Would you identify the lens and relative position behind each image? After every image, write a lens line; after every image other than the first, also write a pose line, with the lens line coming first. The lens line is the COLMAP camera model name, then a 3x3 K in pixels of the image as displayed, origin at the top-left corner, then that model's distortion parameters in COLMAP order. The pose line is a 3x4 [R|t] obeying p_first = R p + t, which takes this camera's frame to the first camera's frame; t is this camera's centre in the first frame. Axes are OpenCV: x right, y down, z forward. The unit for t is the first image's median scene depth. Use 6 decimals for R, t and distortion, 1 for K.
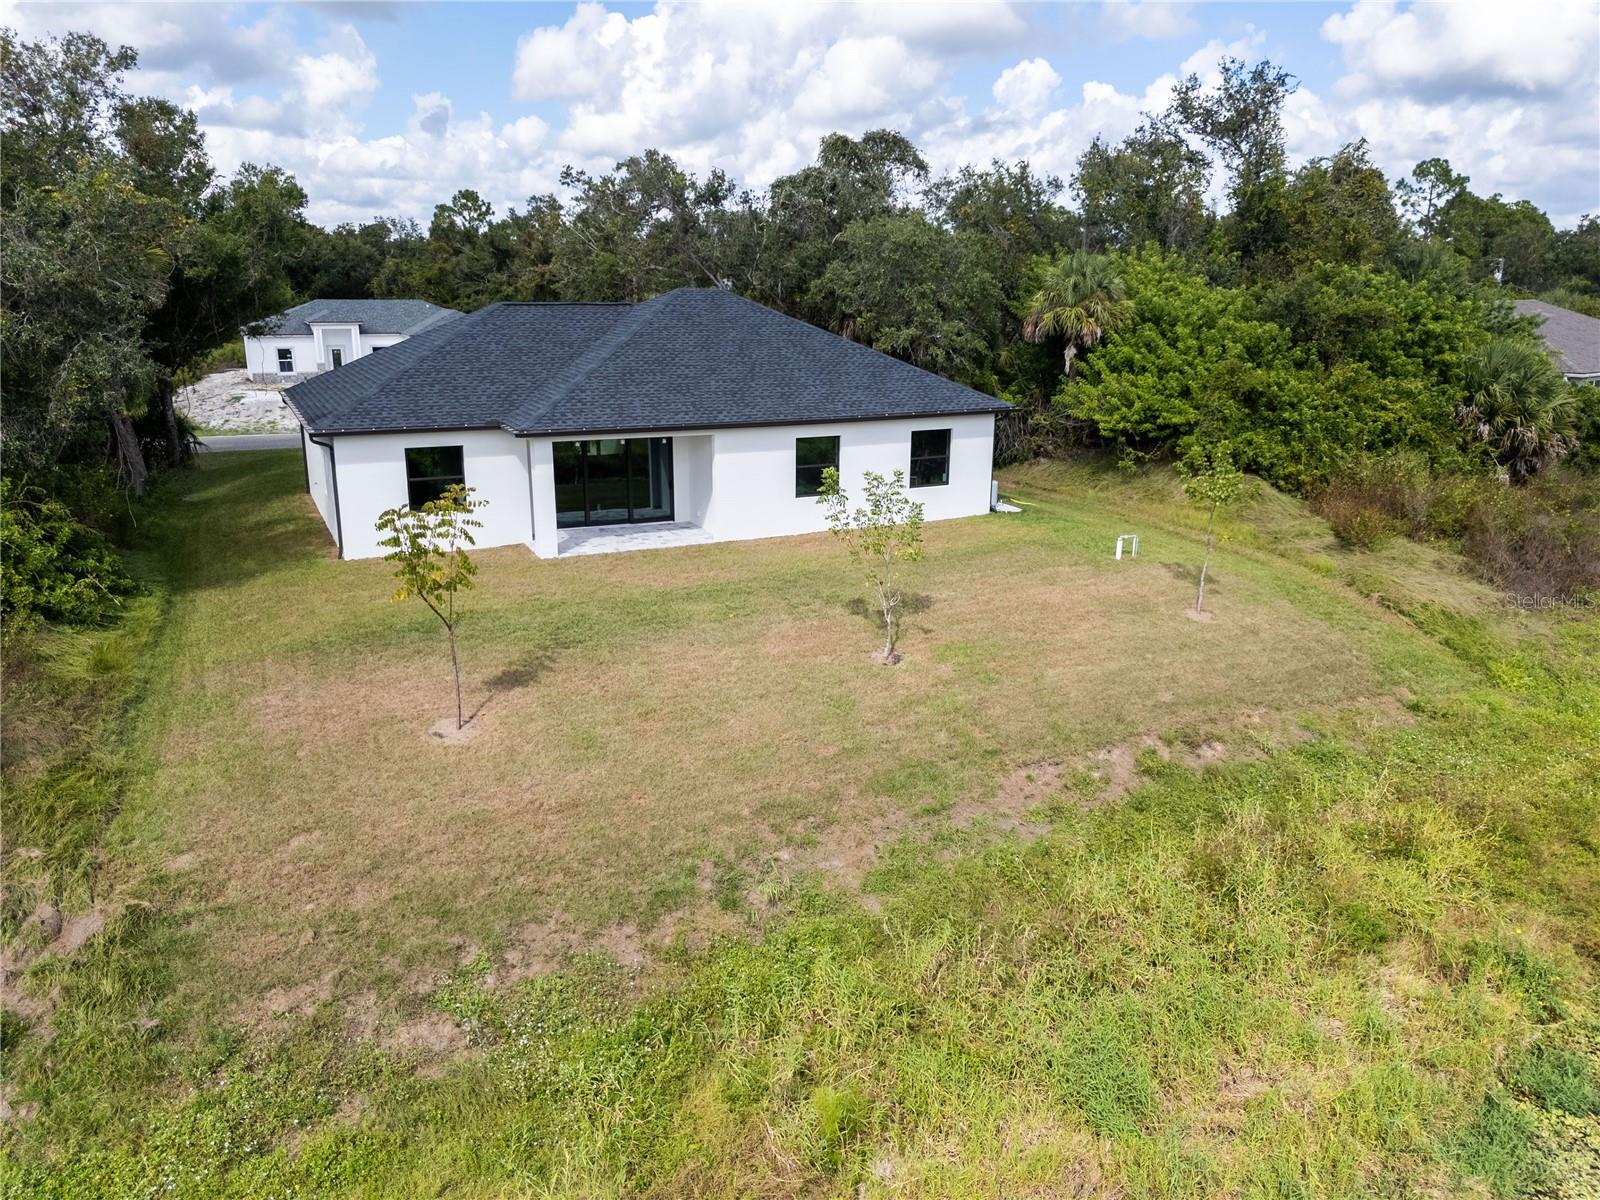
lens RADIAL K [[1174.6, 0, 802.0], [0, 1174.6, 592.4], [0, 0, 1]] dist [0.058367, -0.044181]
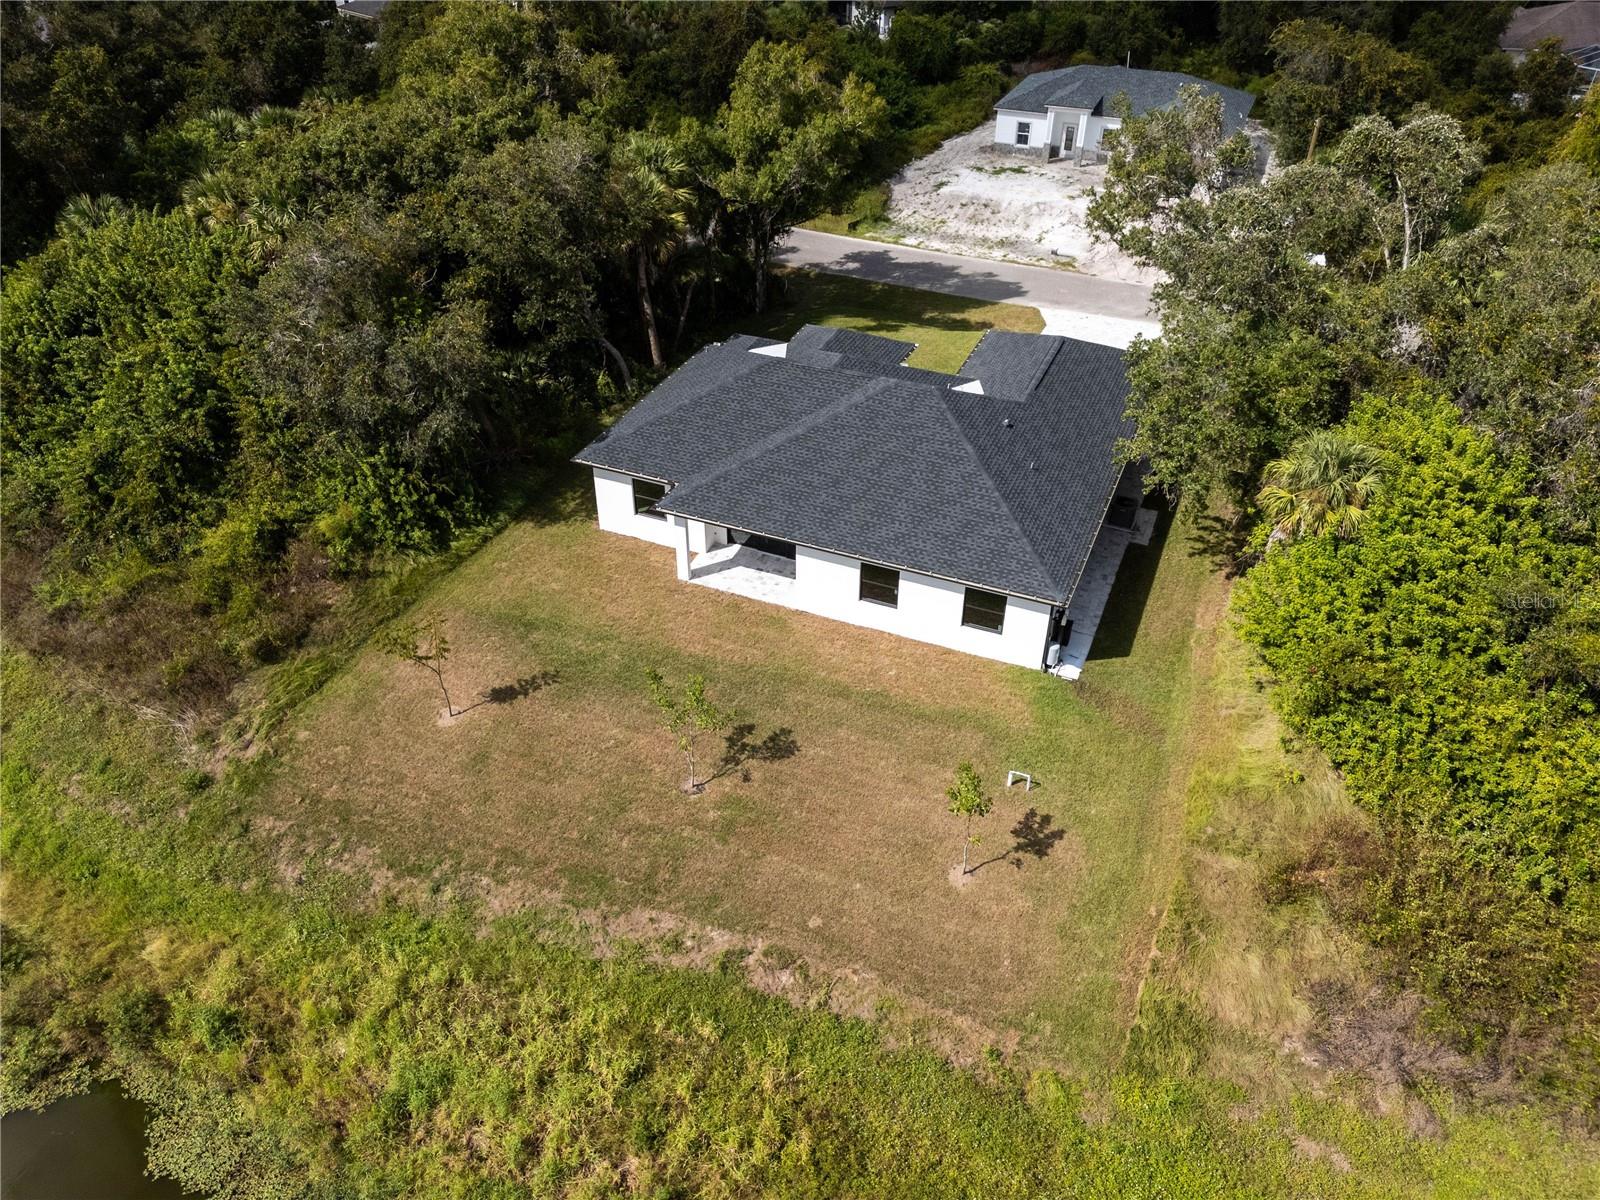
lens RADIAL K [[1174.6, 0, 802.0], [0, 1174.6, 592.4], [0, 0, 1]] dist [0.058367, -0.044181]
pose [[0.661729, 0.439884, -0.607138, 0.848807], [-0.200485, 0.884124, 0.422055, -0.722471], [0.722441, -0.157564, 0.673240, 0.132154]]
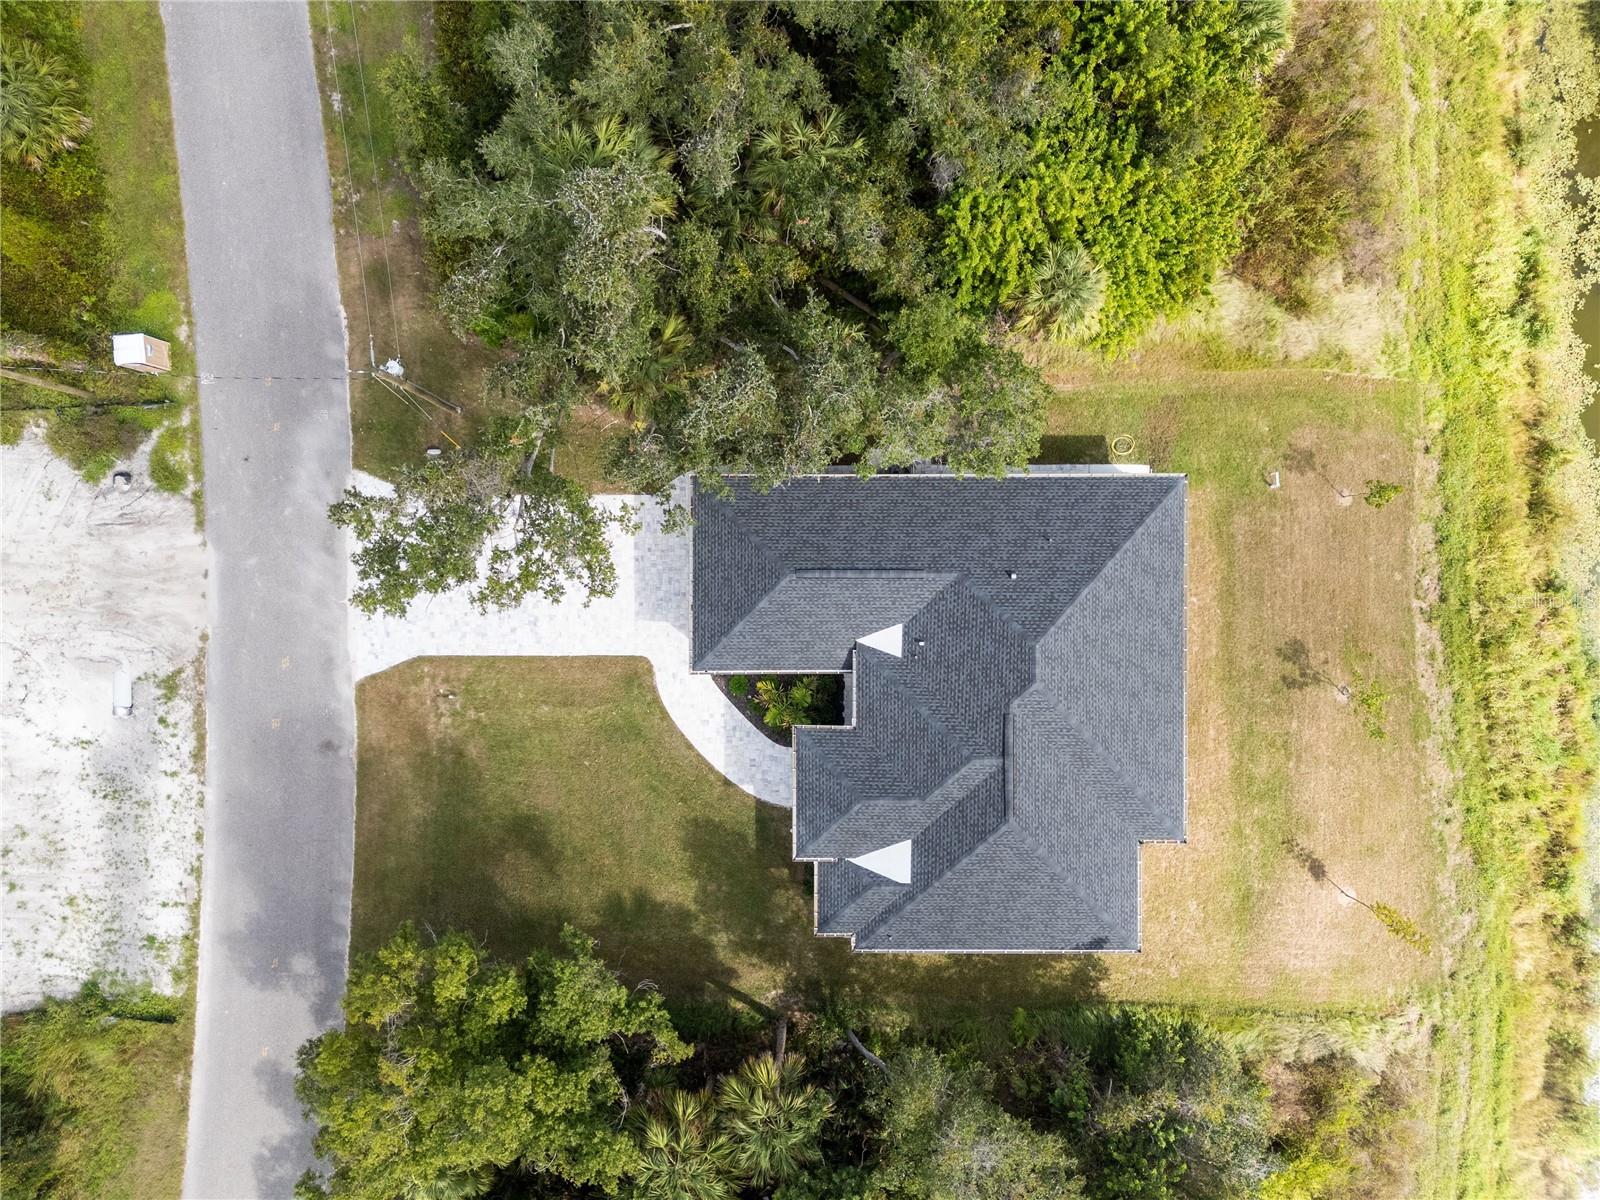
lens RADIAL K [[1174.6, 0, 802.0], [0, 1174.6, 592.4], [0, 0, 1]] dist [0.058367, -0.044181]
pose [[0.439703, -0.898018, -0.014986, -0.139071], [0.237136, 0.099985, 0.966318, -1.992330], [-0.866272, -0.428447, 0.256916, 1.225205]]
